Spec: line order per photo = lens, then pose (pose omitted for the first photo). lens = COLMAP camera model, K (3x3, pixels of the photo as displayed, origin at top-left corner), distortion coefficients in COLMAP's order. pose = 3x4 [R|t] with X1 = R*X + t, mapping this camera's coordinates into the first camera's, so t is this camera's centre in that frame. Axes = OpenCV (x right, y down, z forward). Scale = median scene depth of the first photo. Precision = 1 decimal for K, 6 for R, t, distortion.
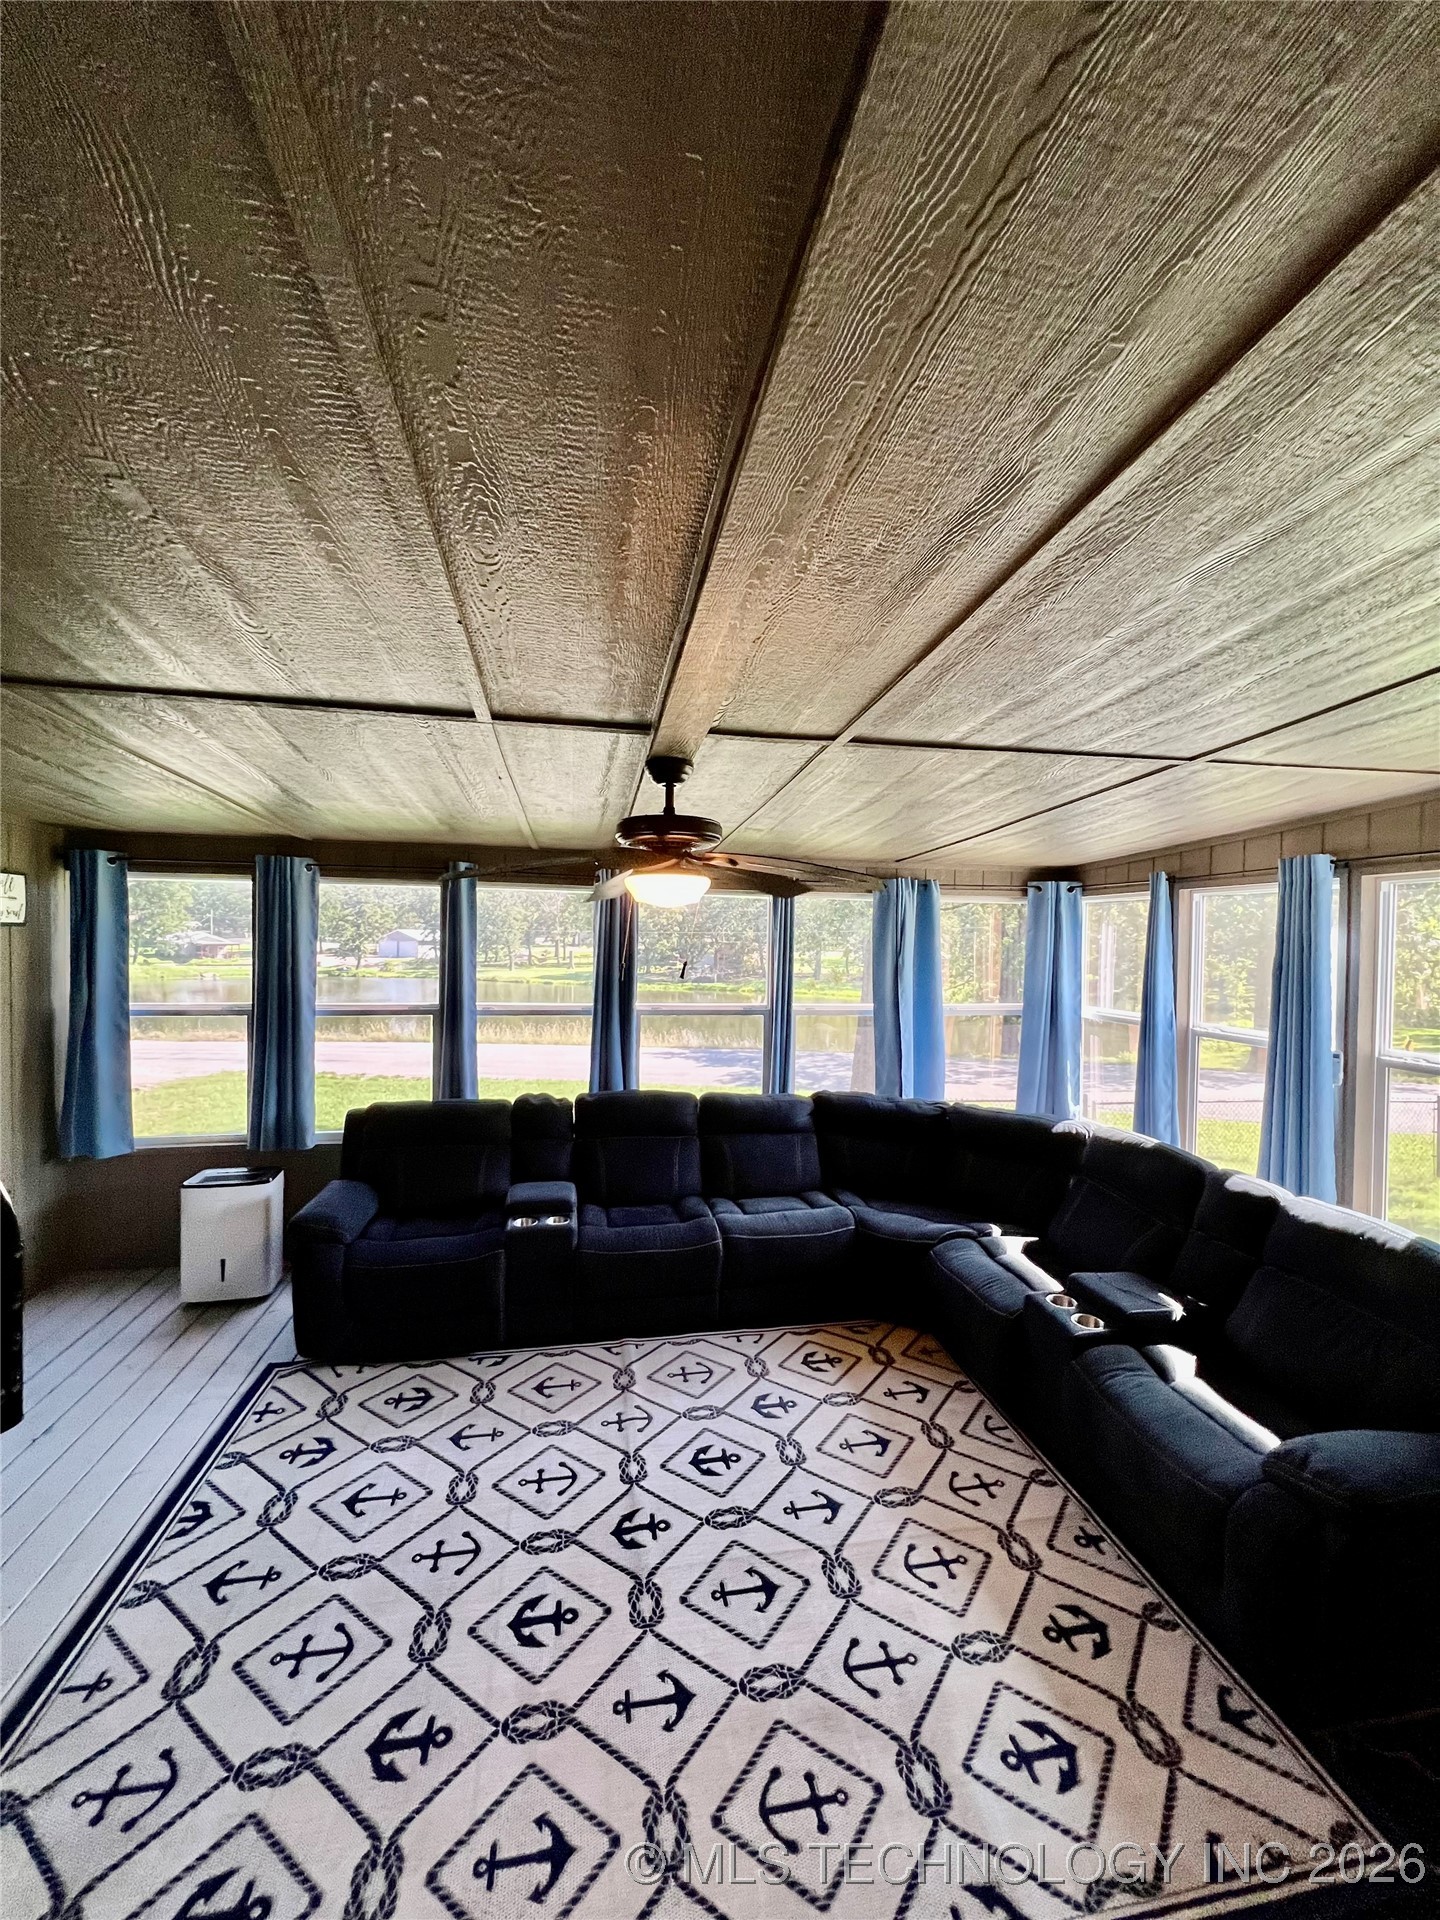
lens RADIAL K [[773.0, 0, 724.4], [0, 773.0, 952.8], [0, 0, 1]] dist [-0.002142, 0.000910]
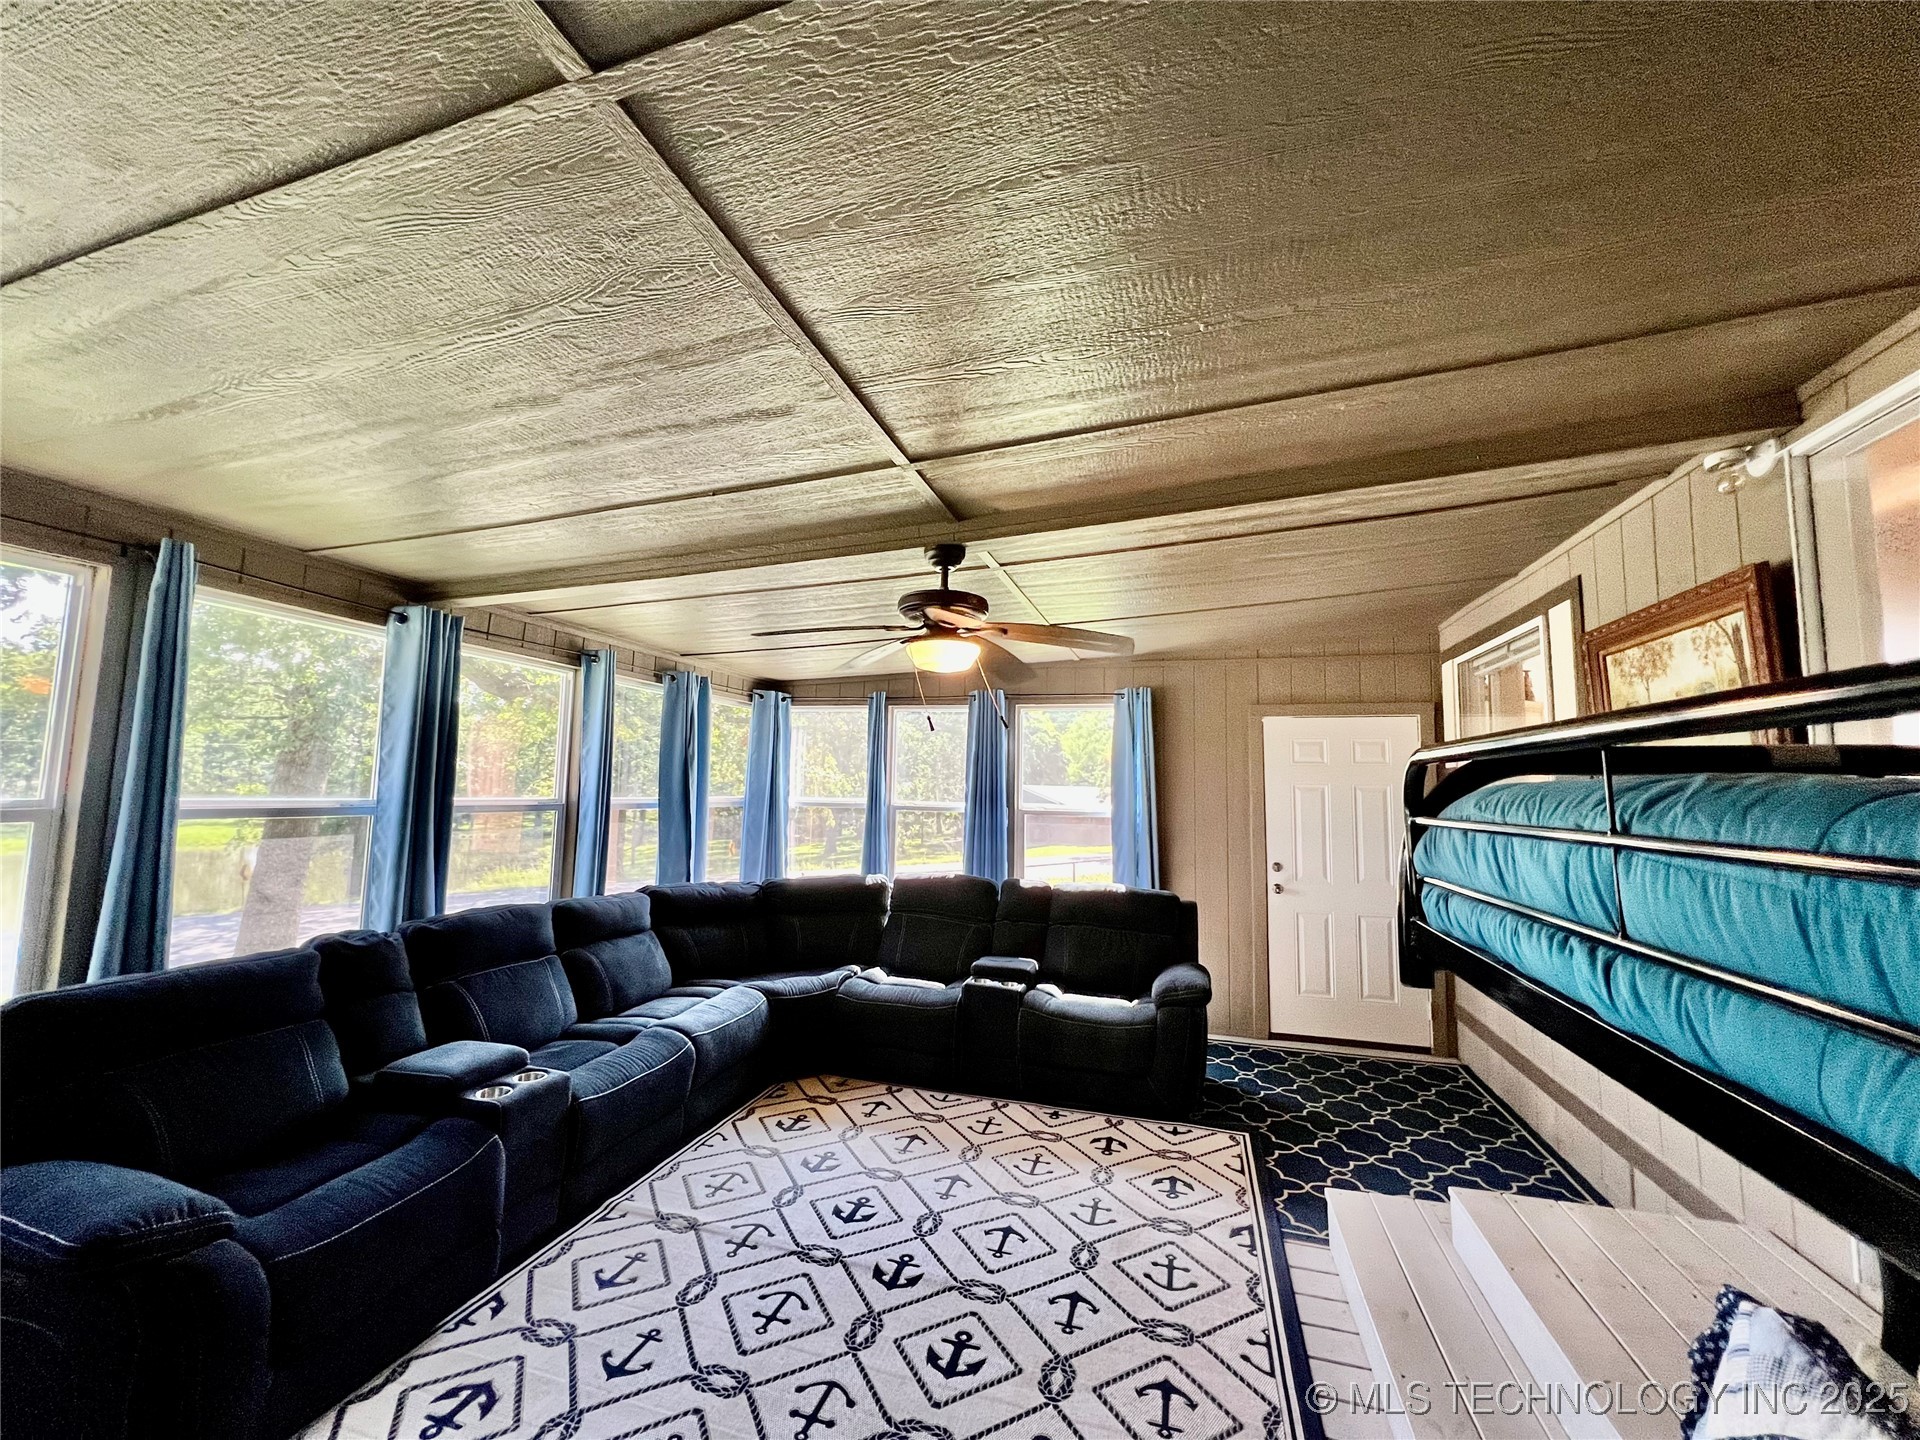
lens RADIAL K [[773.0, 0, 953.6], [0, 773.0, 718.6], [0, 0, 1]] dist [-0.002142, 0.000910]
pose [[0.459556, 0.075874, 0.884902, -1.043815], [-0.000949, 0.996386, -0.084940, 0.105632], [-0.888148, 0.038195, 0.457967, 0.444561]]
